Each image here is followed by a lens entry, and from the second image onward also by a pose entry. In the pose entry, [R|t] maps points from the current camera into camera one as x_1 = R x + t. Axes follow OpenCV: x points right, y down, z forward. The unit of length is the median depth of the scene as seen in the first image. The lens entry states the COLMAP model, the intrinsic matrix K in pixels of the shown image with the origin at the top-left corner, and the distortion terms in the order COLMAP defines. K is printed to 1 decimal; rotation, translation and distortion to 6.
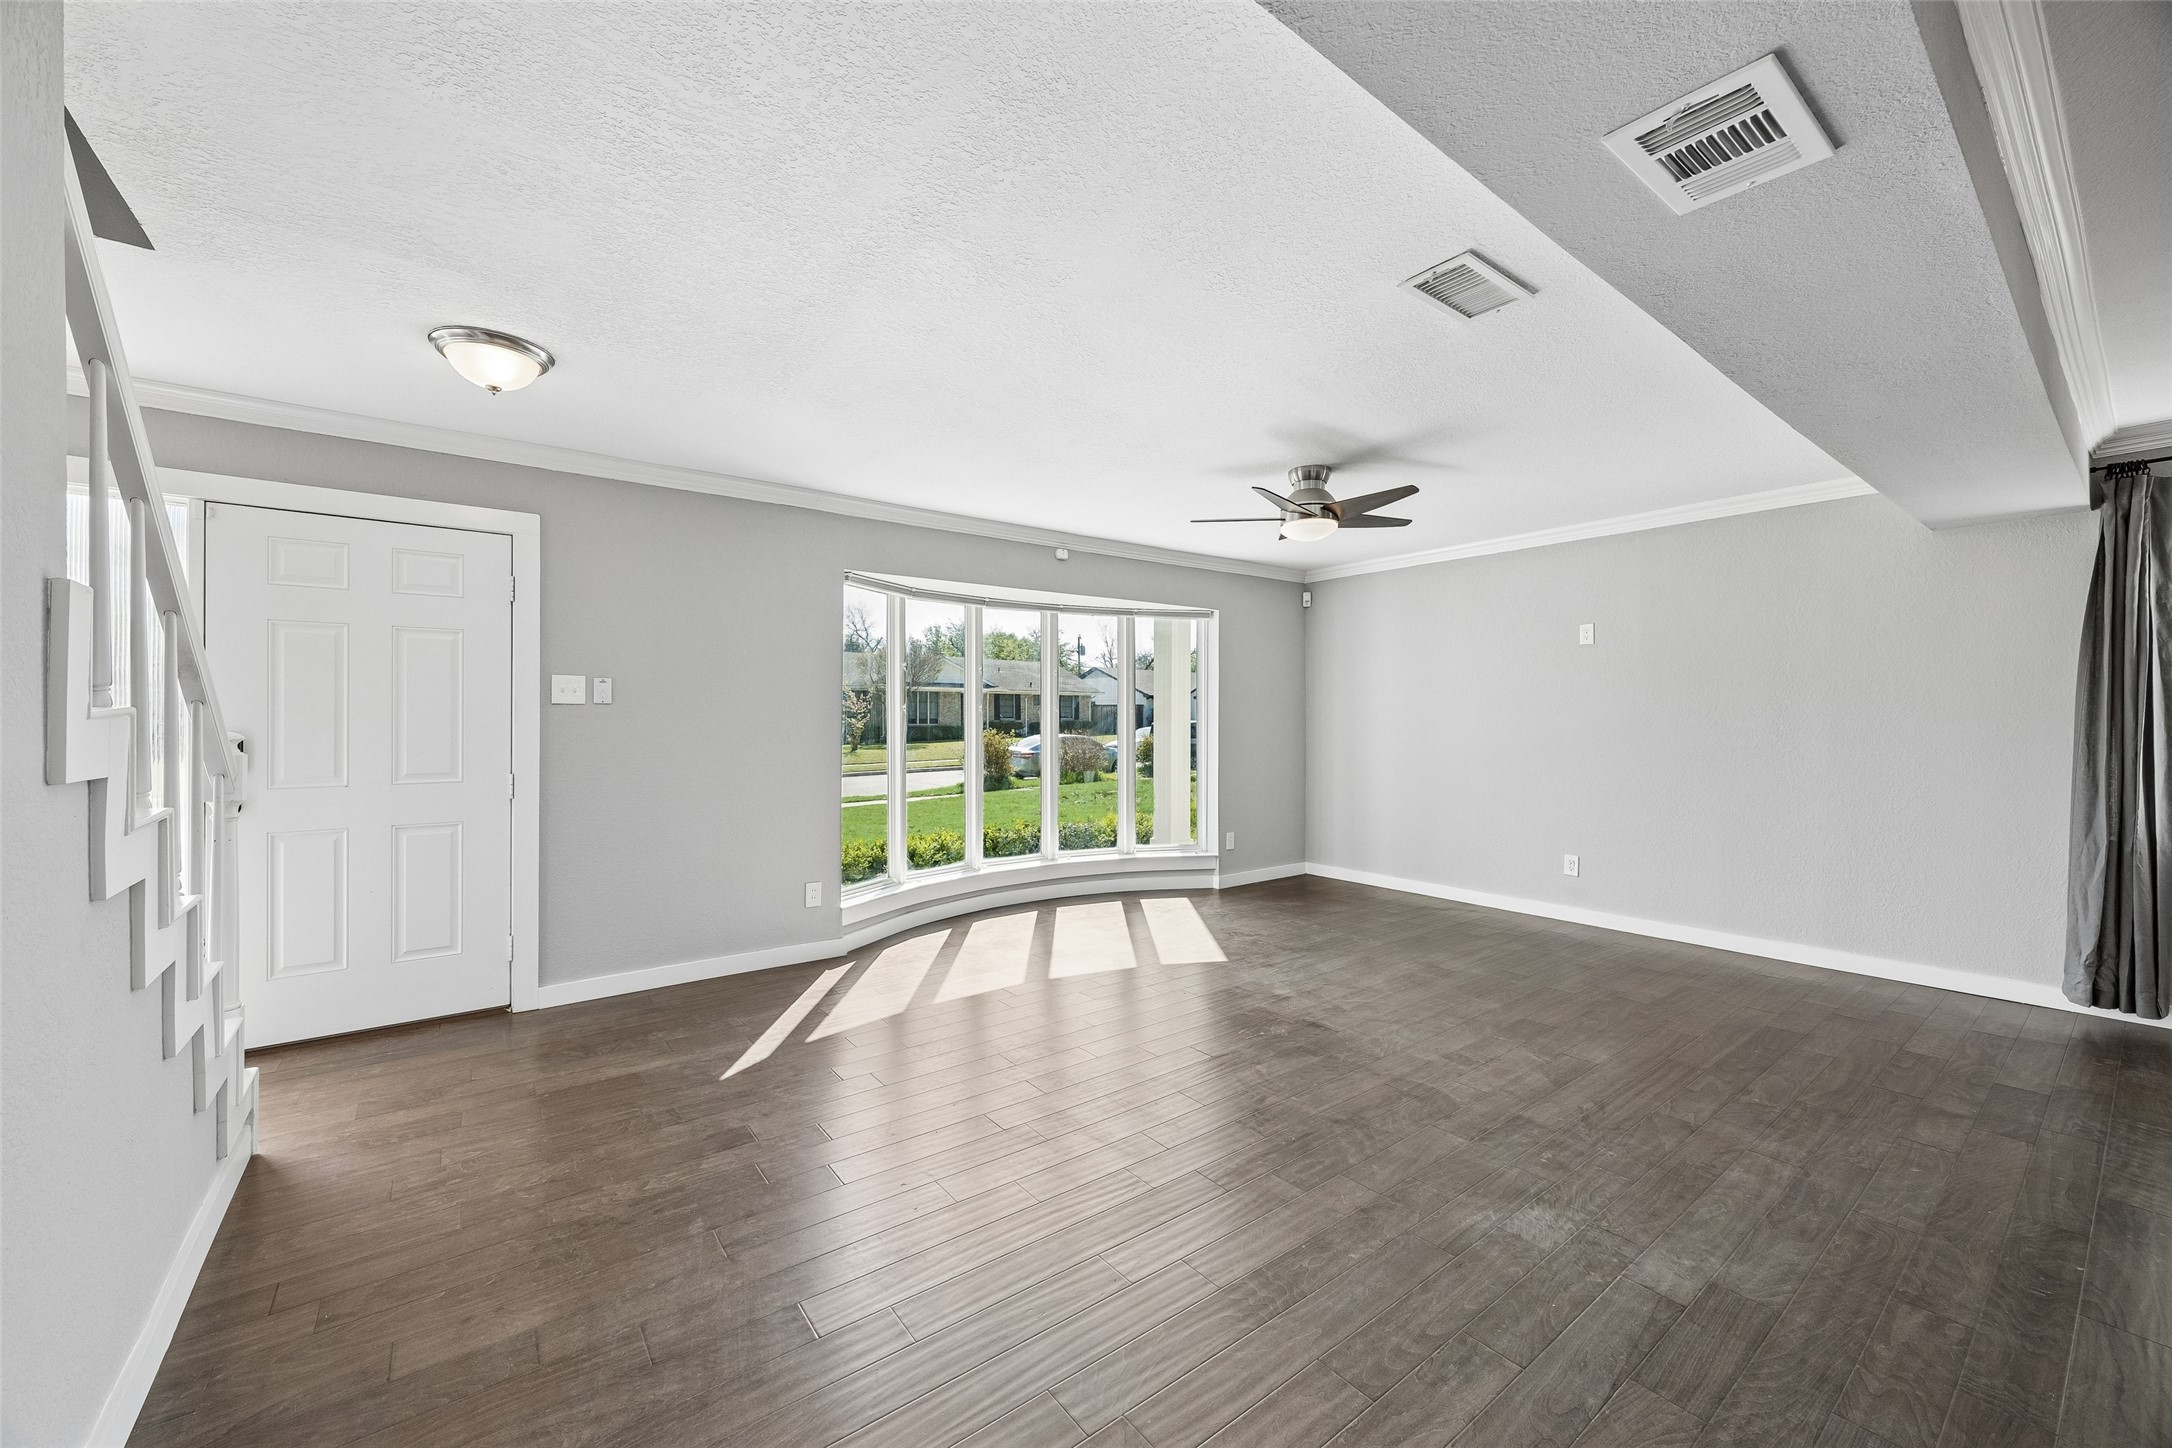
lens RADIAL K [[832.2, 0, 1081.0], [0, 832.2, 719.9], [0, 0, 1]] dist [-0.002142, 0.000285]
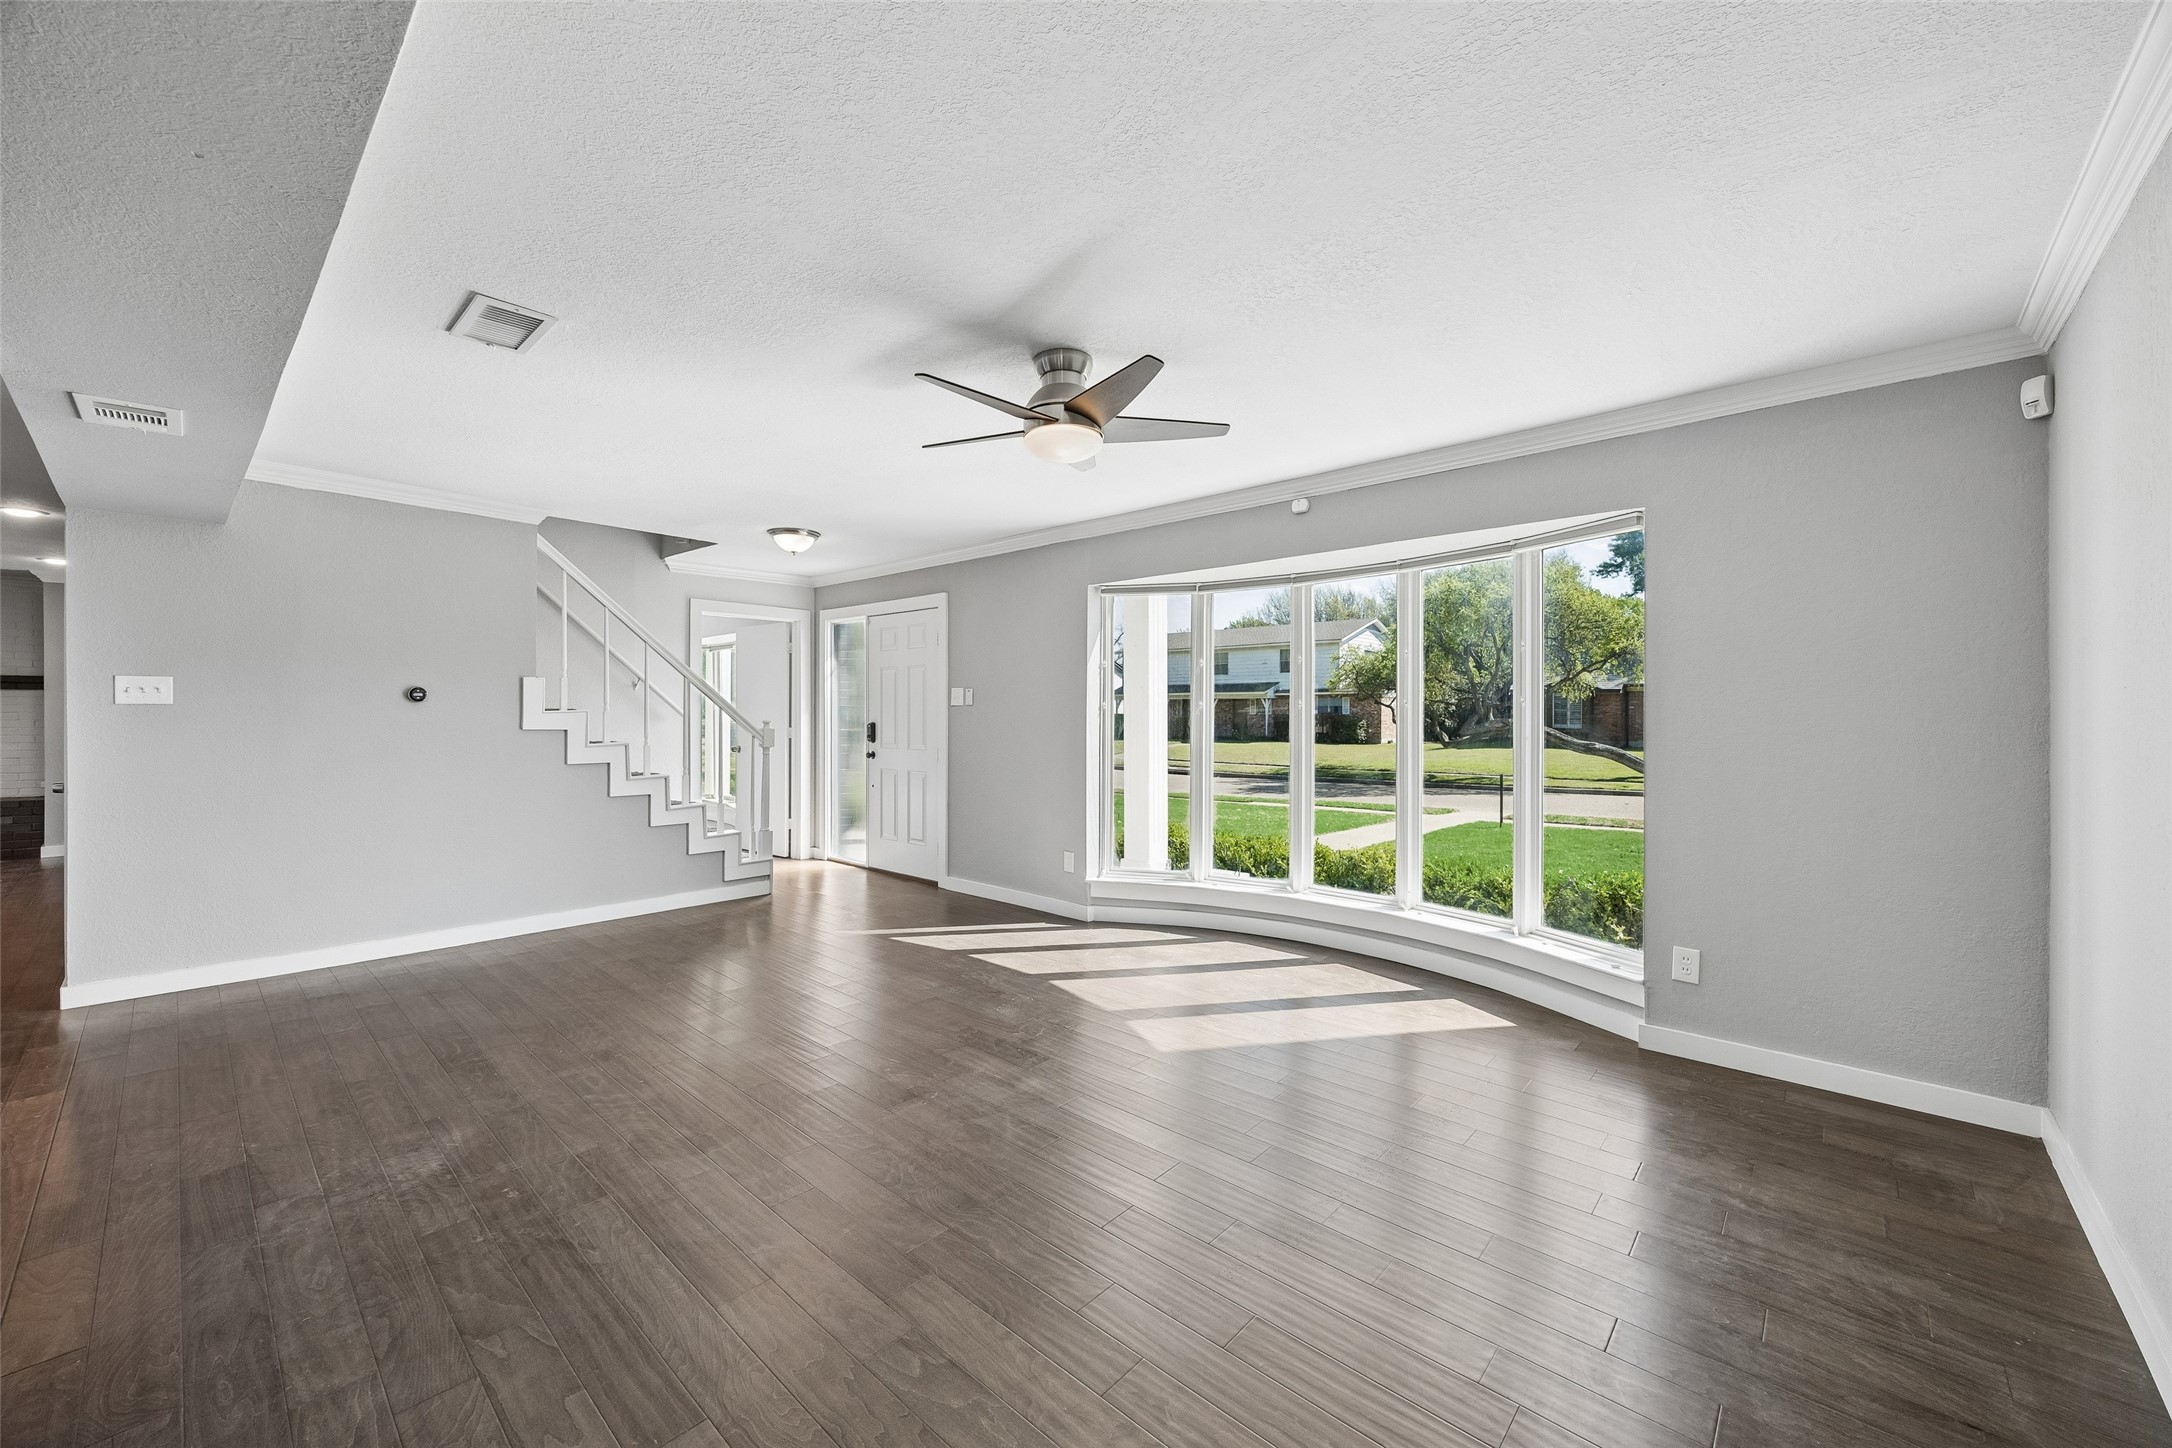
lens RADIAL K [[832.2, 0, 1075.6], [0, 832.2, 716.5], [0, 0, 1]] dist [-0.002142, 0.000285]
pose [[0.178358, 0.002767, -0.983962, 1.016585], [-0.005324, 0.999984, 0.001847, -0.002546], [0.983951, 0.004909, 0.178370, 0.936976]]
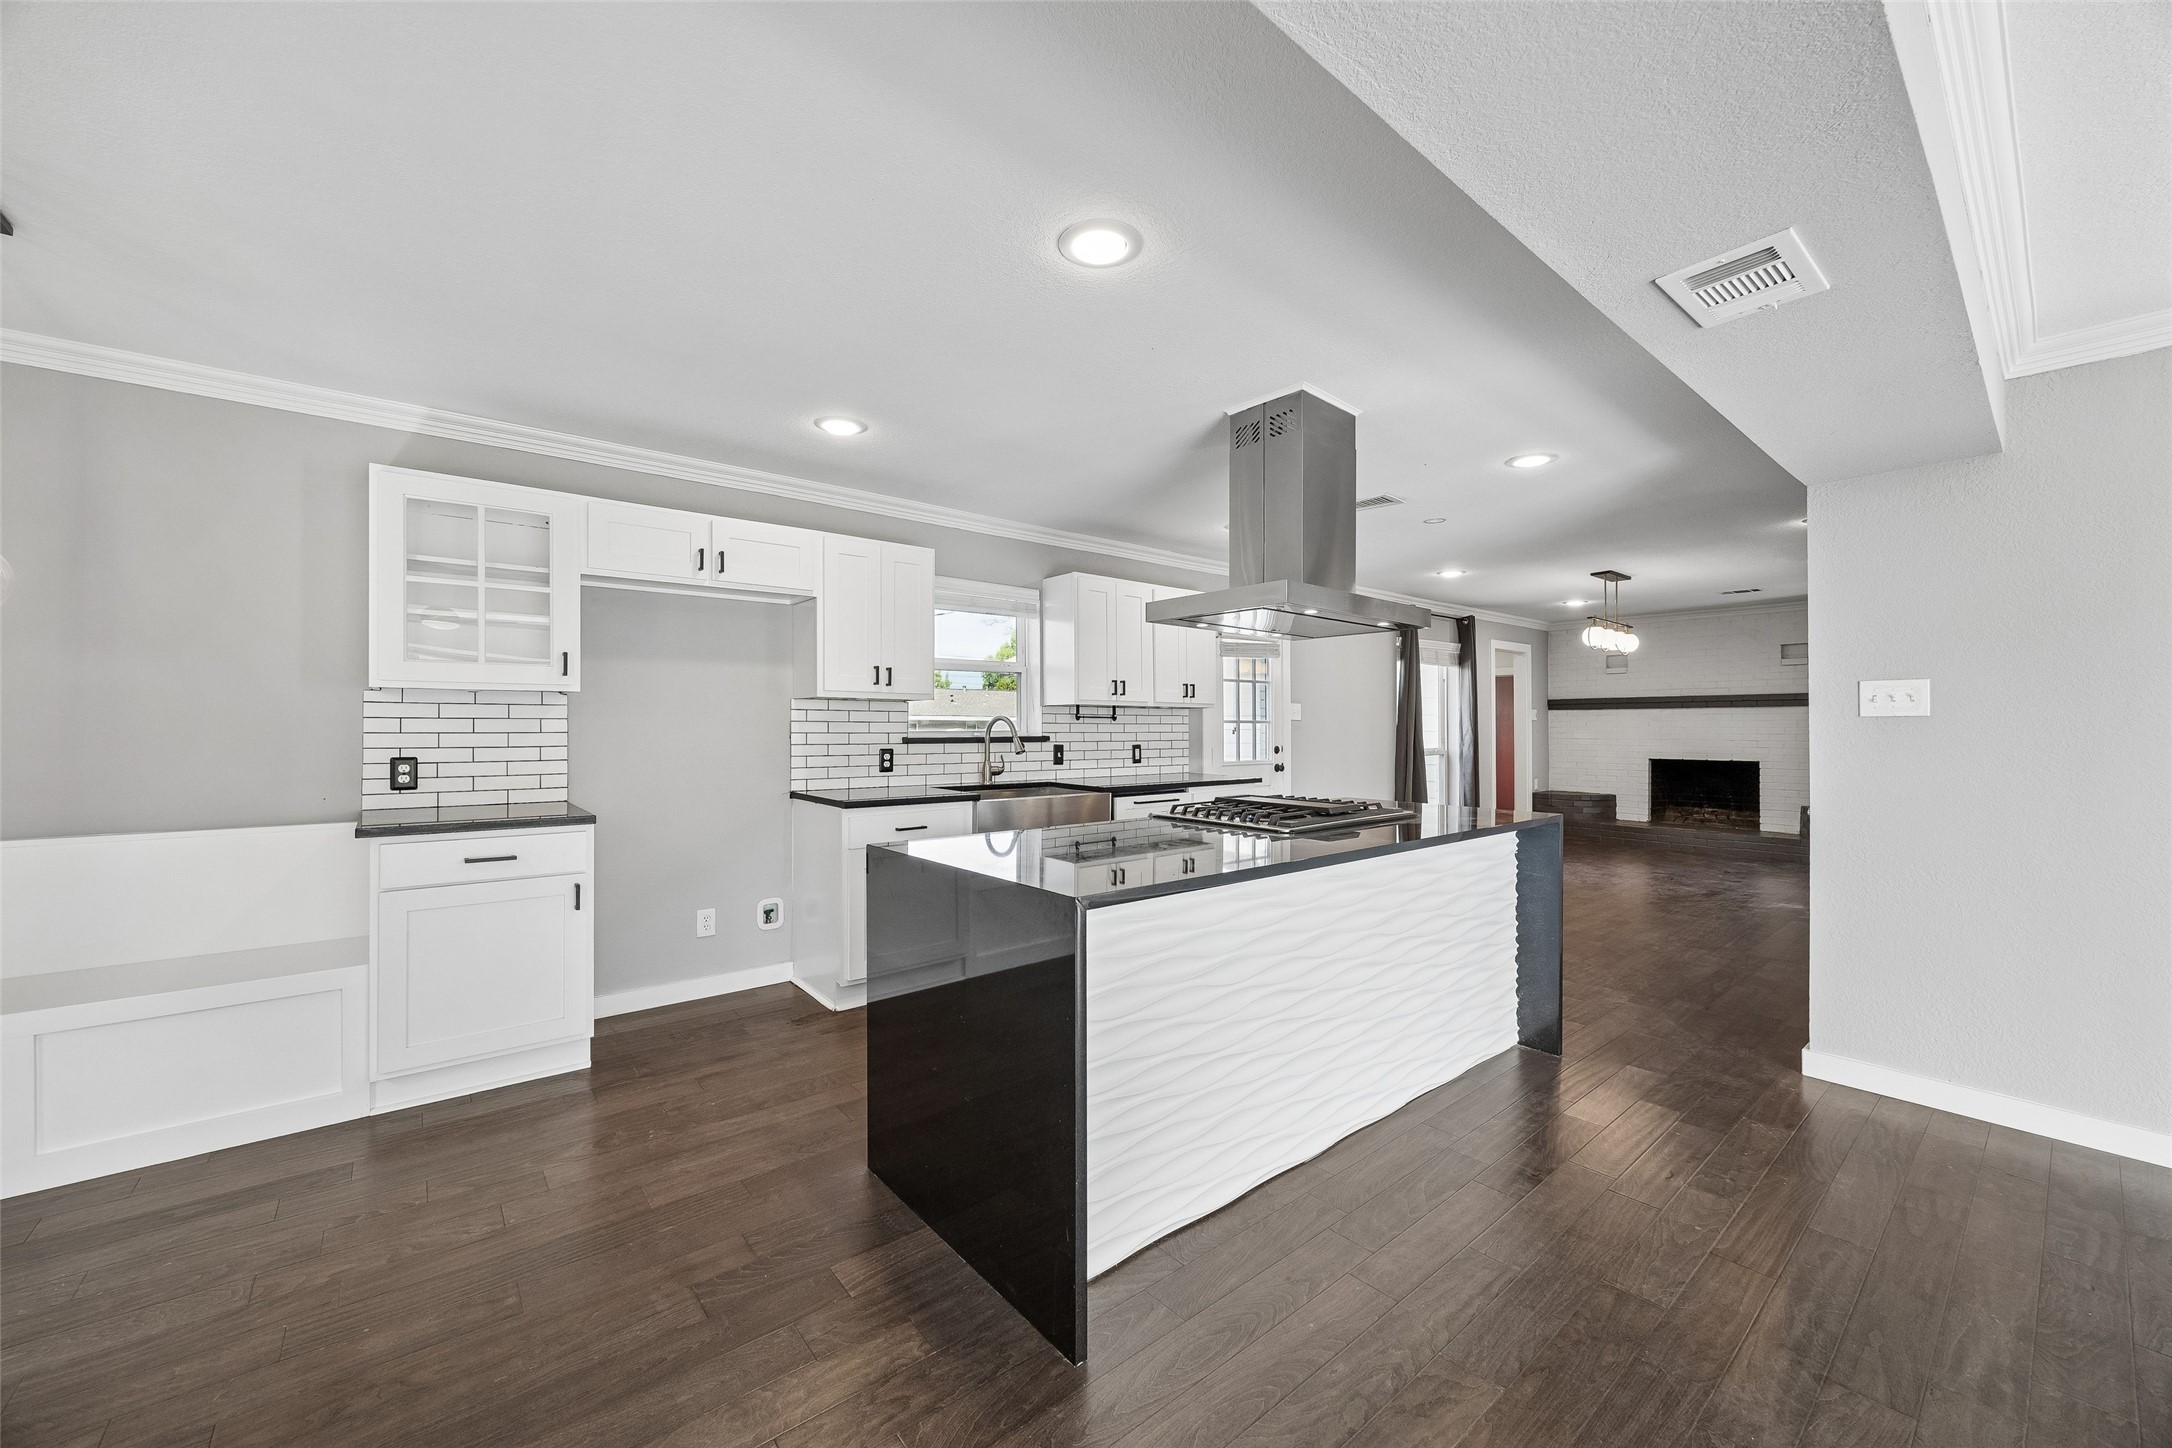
lens RADIAL K [[832.2, 0, 1078.0], [0, 832.2, 727.1], [0, 0, 1]] dist [-0.002142, 0.000285]
pose [[-0.999257, -0.001550, -0.038499, 0.617351], [-0.001679, 0.999993, 0.003317, -0.001260], [0.038493, 0.003379, -0.999253, 0.749340]]
